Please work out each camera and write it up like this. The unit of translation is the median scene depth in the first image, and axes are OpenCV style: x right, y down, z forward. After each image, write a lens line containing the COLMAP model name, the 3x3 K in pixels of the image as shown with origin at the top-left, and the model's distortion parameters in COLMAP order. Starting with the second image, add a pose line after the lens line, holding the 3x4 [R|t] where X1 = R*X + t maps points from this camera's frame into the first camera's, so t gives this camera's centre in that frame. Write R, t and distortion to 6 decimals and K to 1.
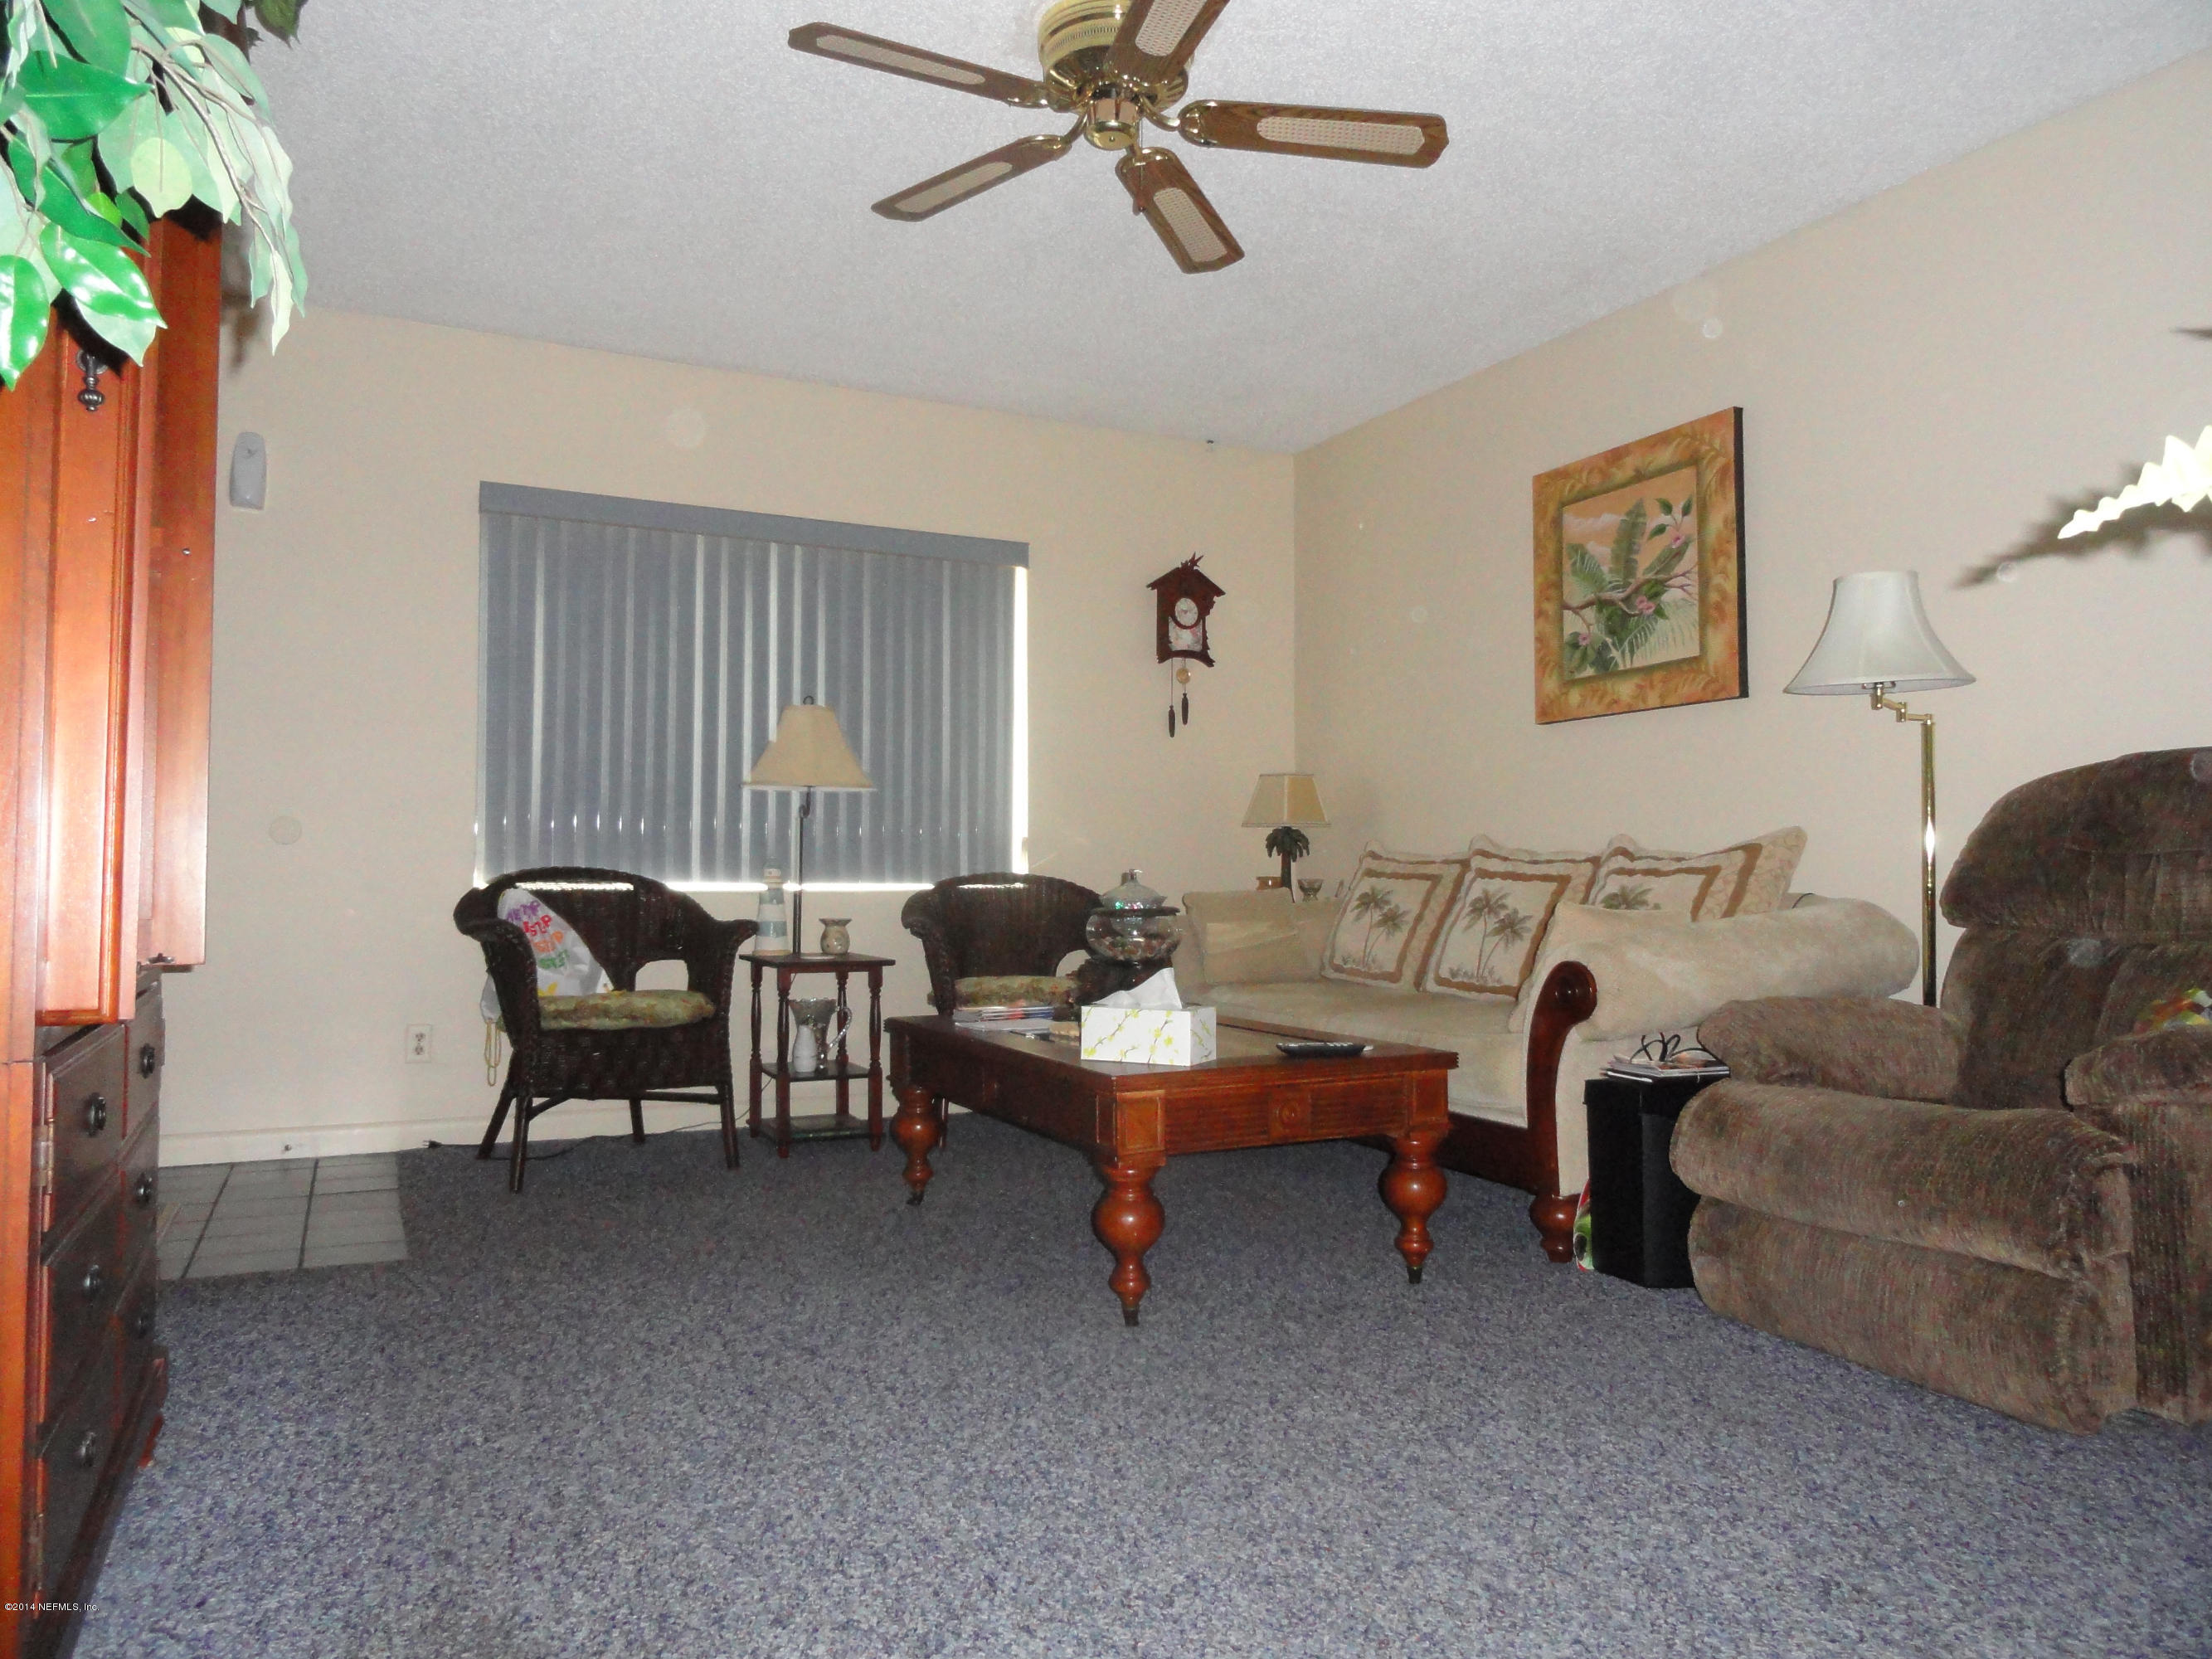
lens RADIAL K [[1539.1, 0, 1118.7], [0, 1539.1, 823.4], [0, 0, 1]] dist [-0.003226, 0.000332]
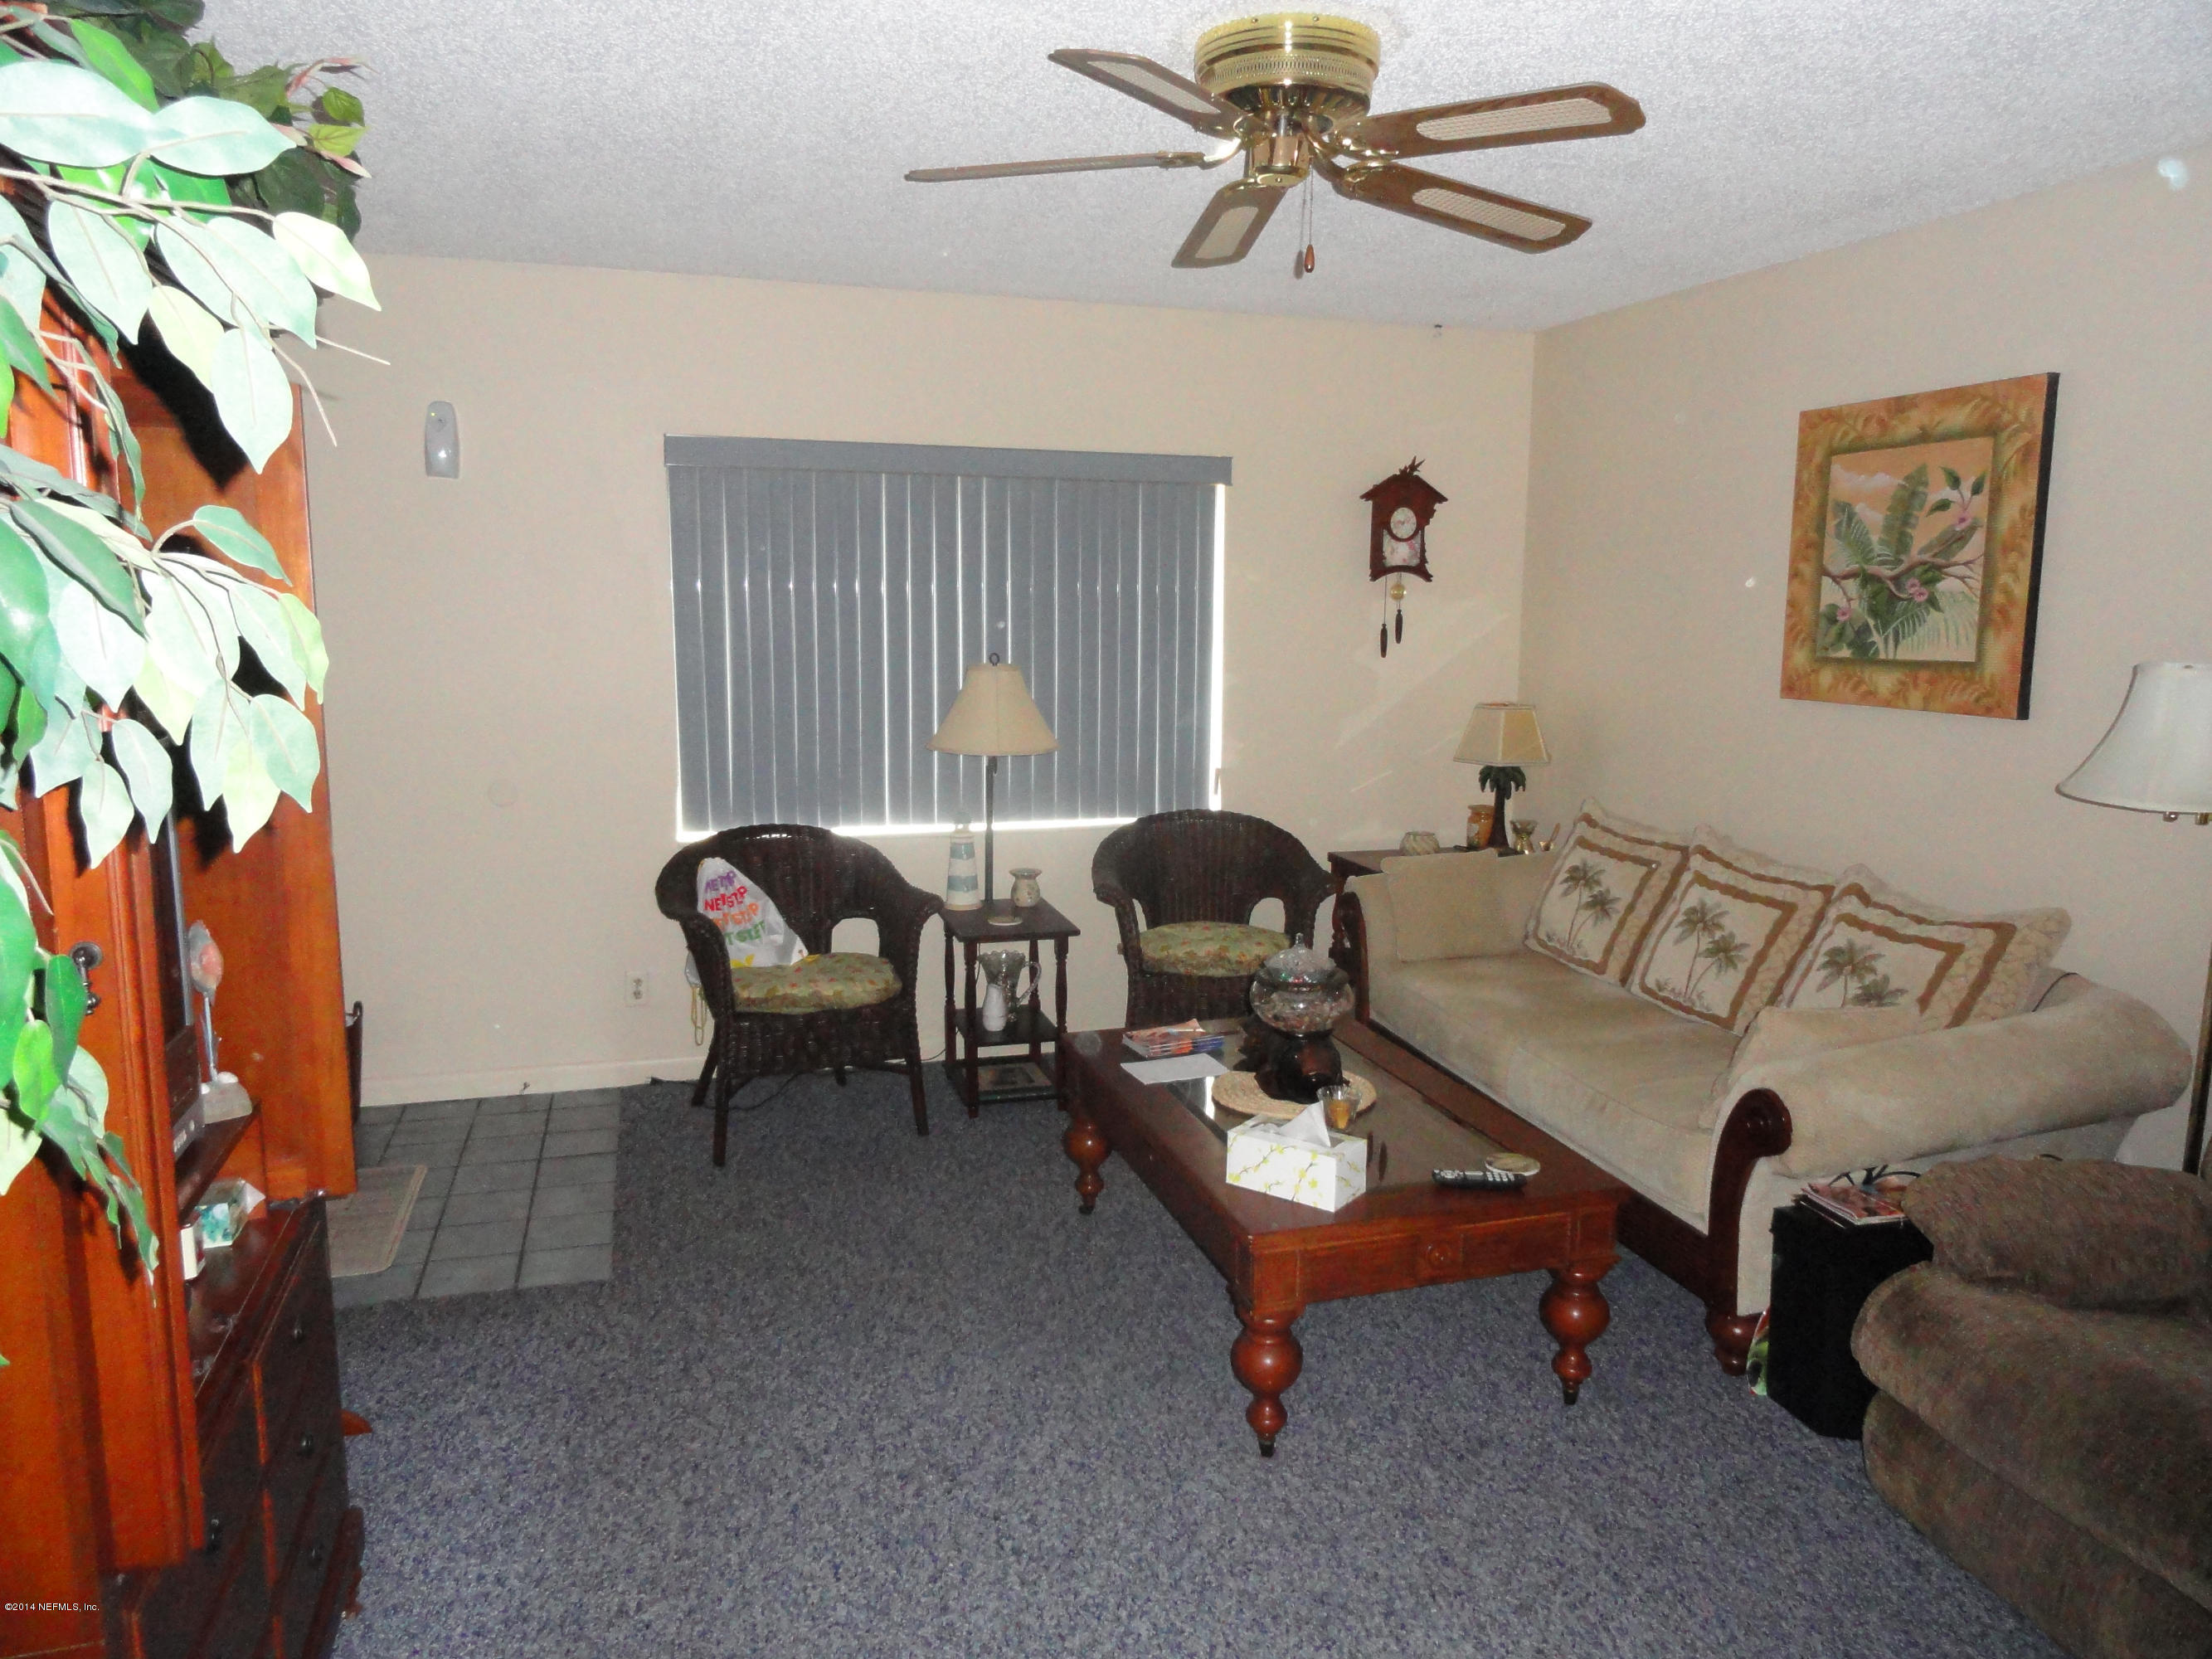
lens RADIAL K [[1539.1, 0, 1118.7], [0, 1539.1, 823.4], [0, 0, 1]] dist [-0.003226, 0.000332]
pose [[0.986357, 0.032314, -0.161420, 0.039410], [-0.001915, 0.982731, 0.185030, -0.170079], [0.164612, -0.182196, 0.969385, 0.052888]]
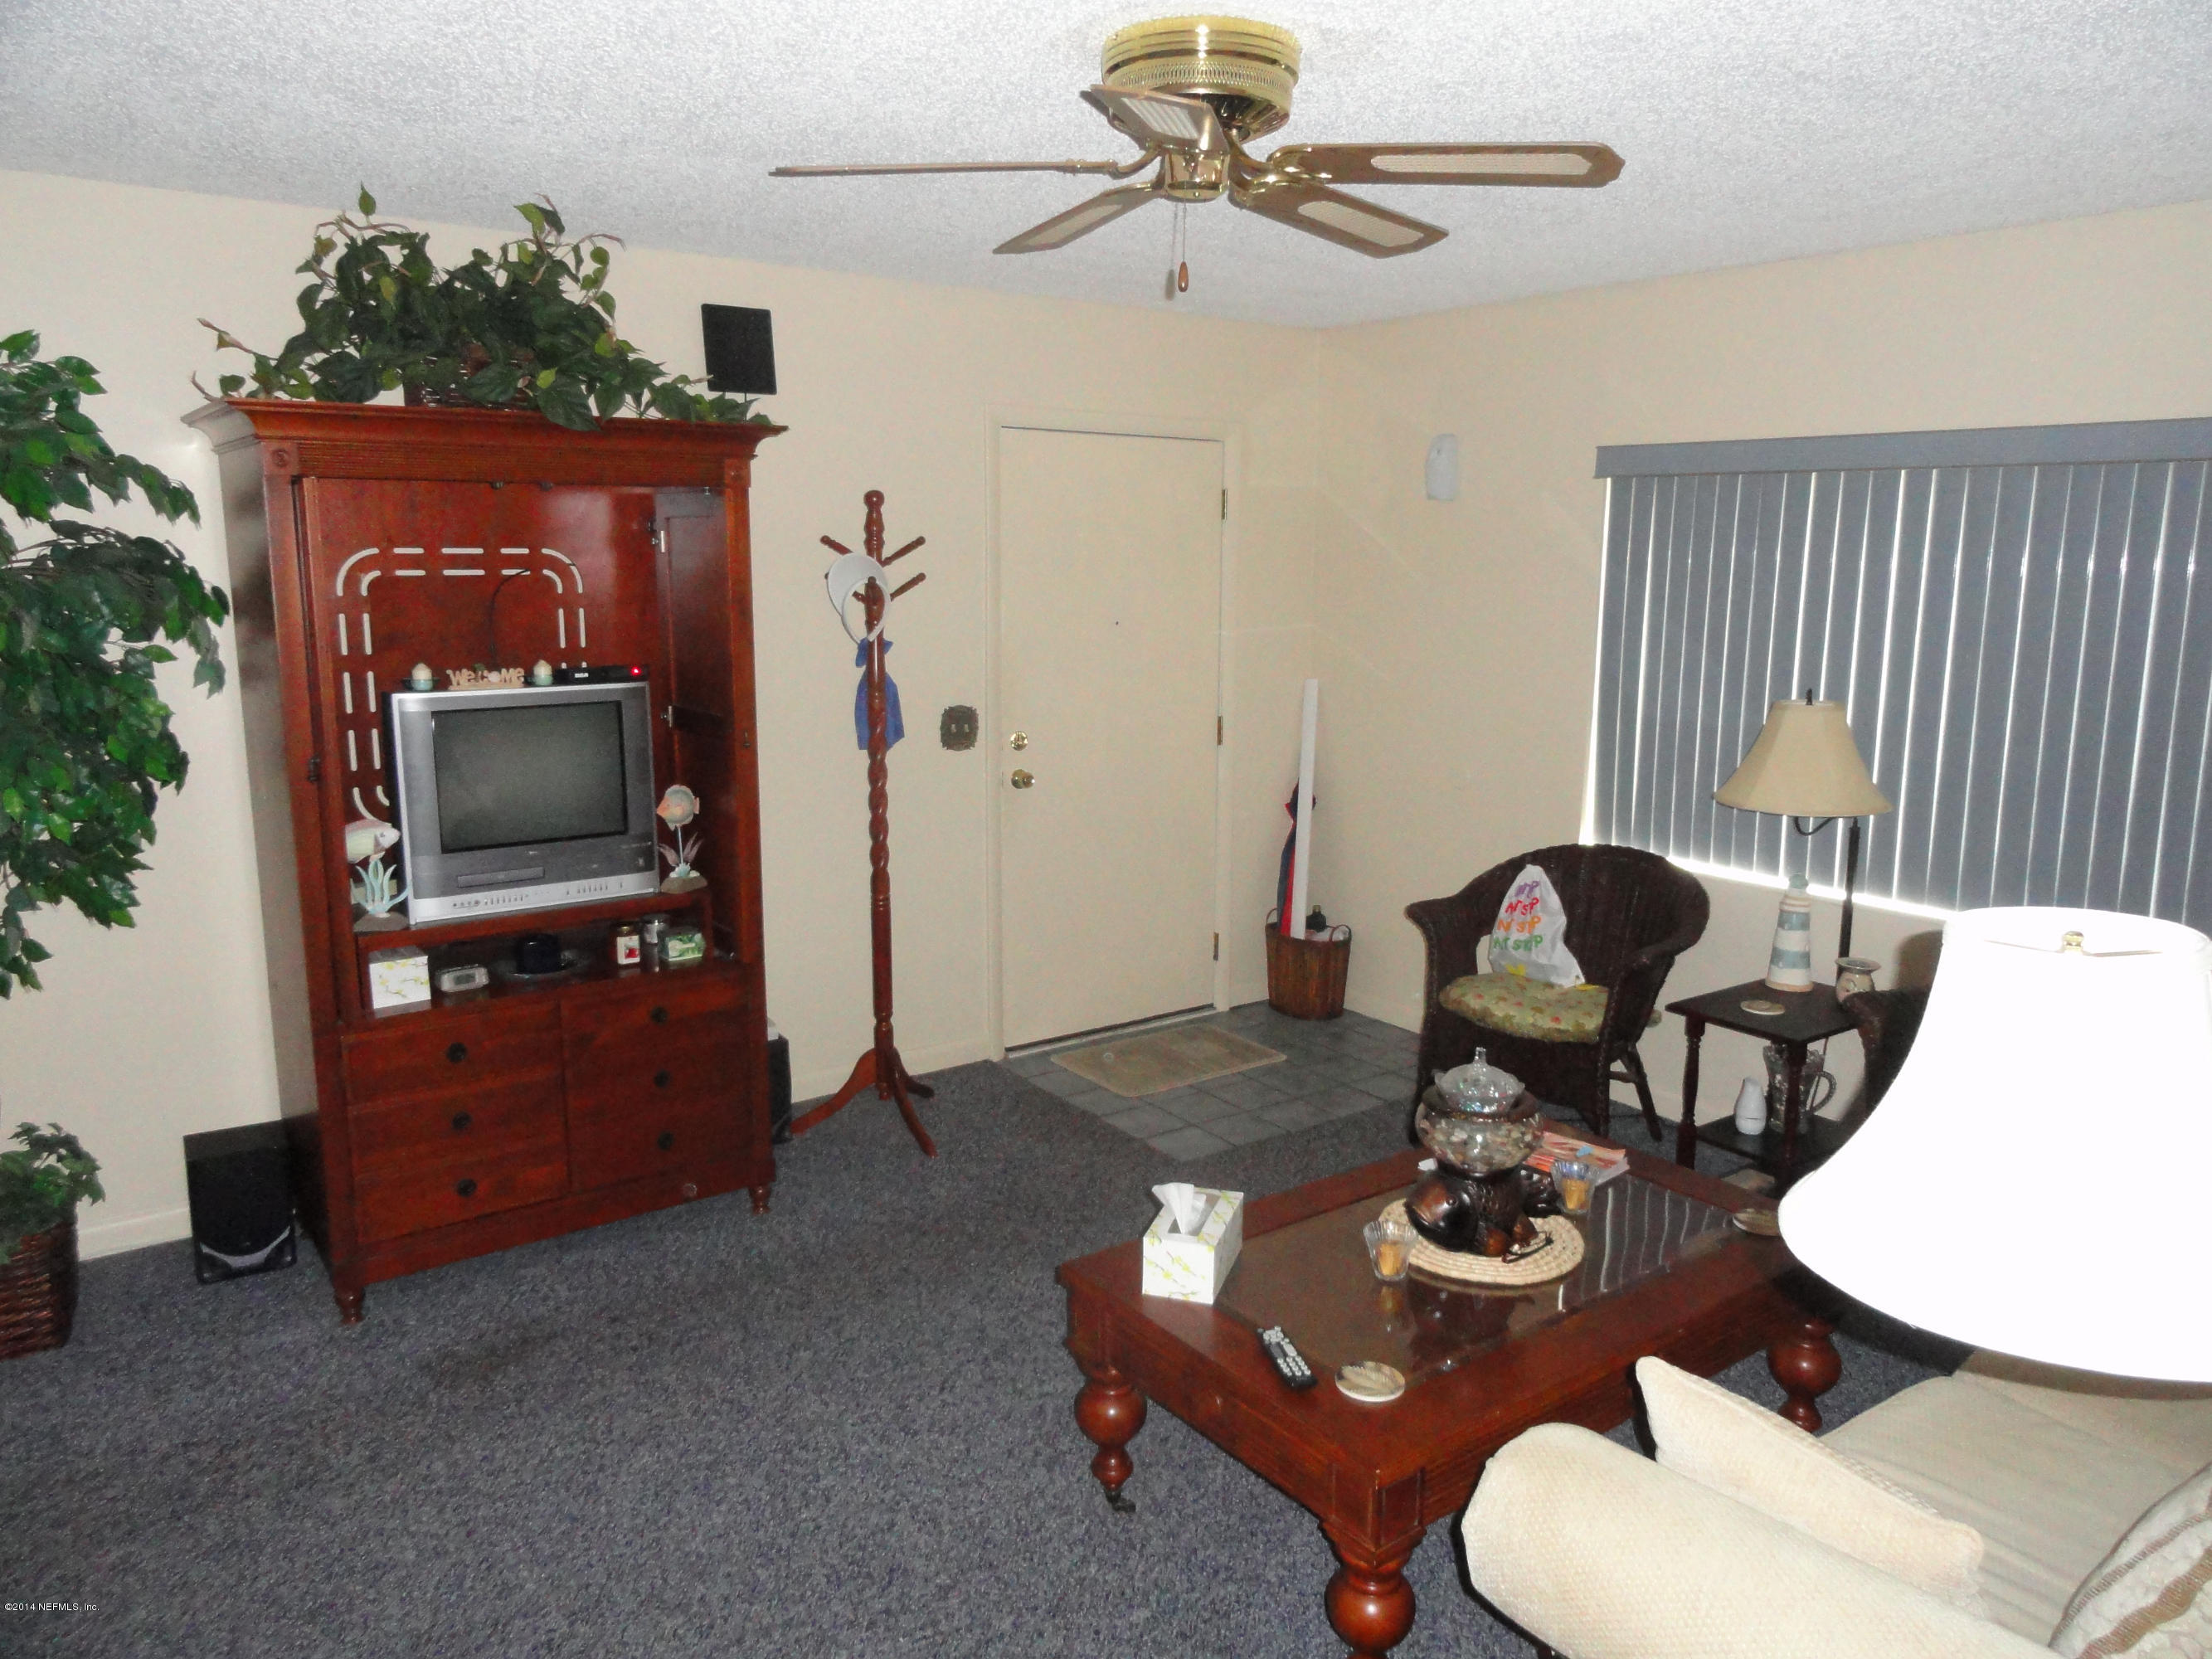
lens RADIAL K [[1539.1, 0, 1118.7], [0, 1539.1, 823.4], [0, 0, 1]] dist [-0.003226, 0.000332]
pose [[0.167920, 0.175454, -0.970061, 0.569364], [0.036118, 0.982278, 0.183916, -0.188744], [0.985139, -0.065920, 0.158607, 0.549004]]
